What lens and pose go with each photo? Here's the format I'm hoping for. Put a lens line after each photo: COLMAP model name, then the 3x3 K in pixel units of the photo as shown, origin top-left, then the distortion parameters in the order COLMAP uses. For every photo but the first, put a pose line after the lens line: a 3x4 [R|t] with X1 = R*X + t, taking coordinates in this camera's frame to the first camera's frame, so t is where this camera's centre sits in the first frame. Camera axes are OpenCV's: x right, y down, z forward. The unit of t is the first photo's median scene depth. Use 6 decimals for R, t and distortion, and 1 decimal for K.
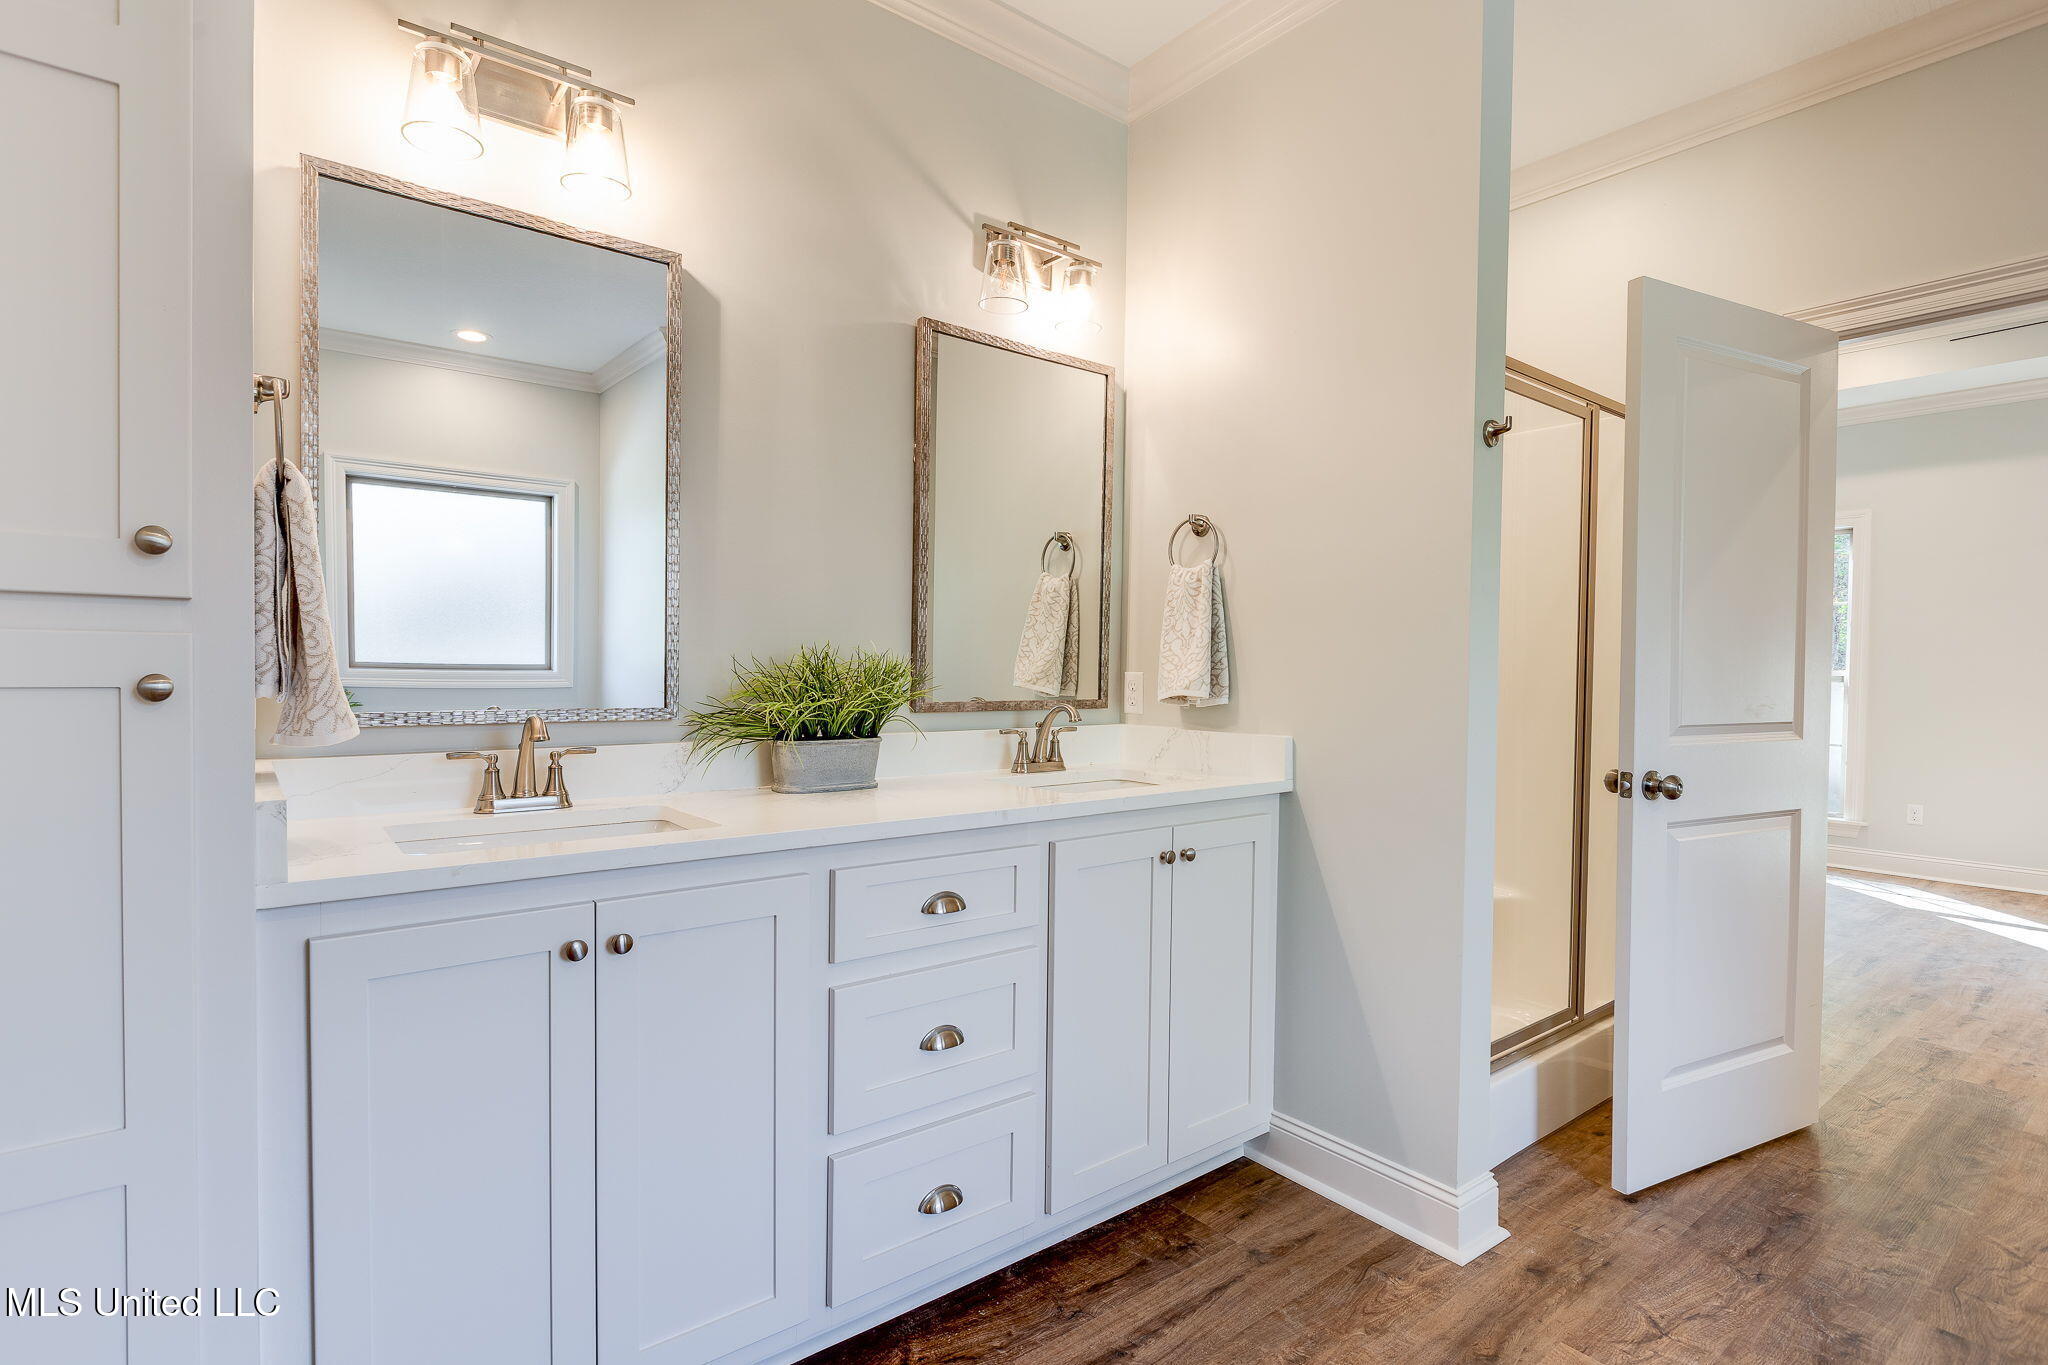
lens RADIAL K [[1001.6, 0, 1018.8], [0, 1001.6, 686.9], [0, 0, 1]] dist [-0.002005, -0.001090]
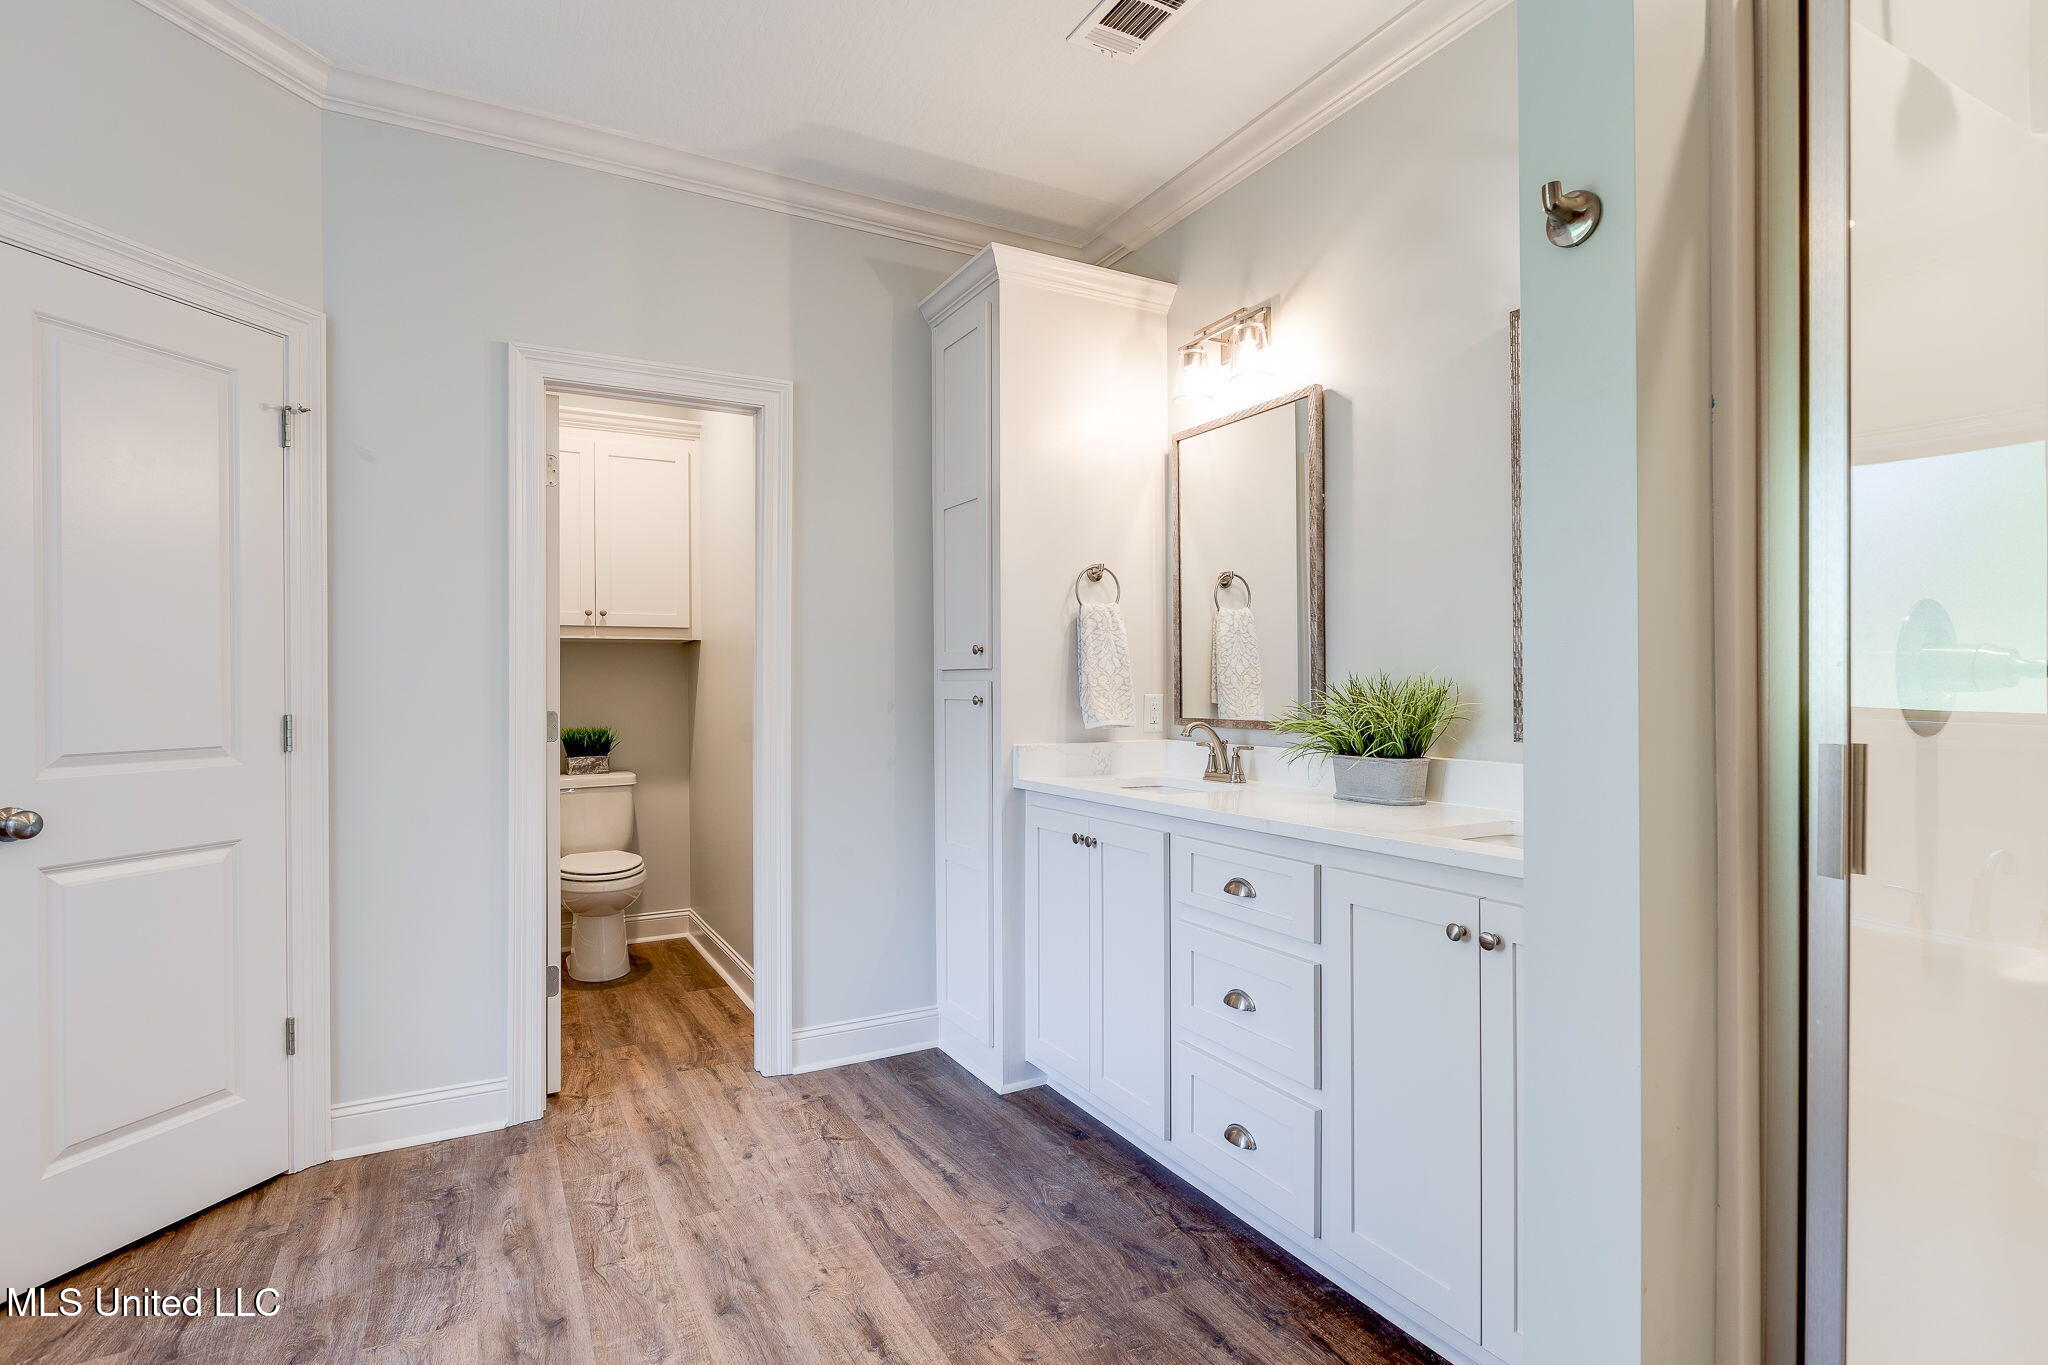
lens RADIAL K [[1001.6, 0, 1018.8], [0, 1001.6, 686.9], [0, 0, 1]] dist [-0.002005, -0.001090]
pose [[-0.157797, -0.013822, -0.987375, 1.124738], [-0.029395, 0.999525, -0.009294, -0.006297], [0.987034, 0.027557, -0.158129, 0.890469]]
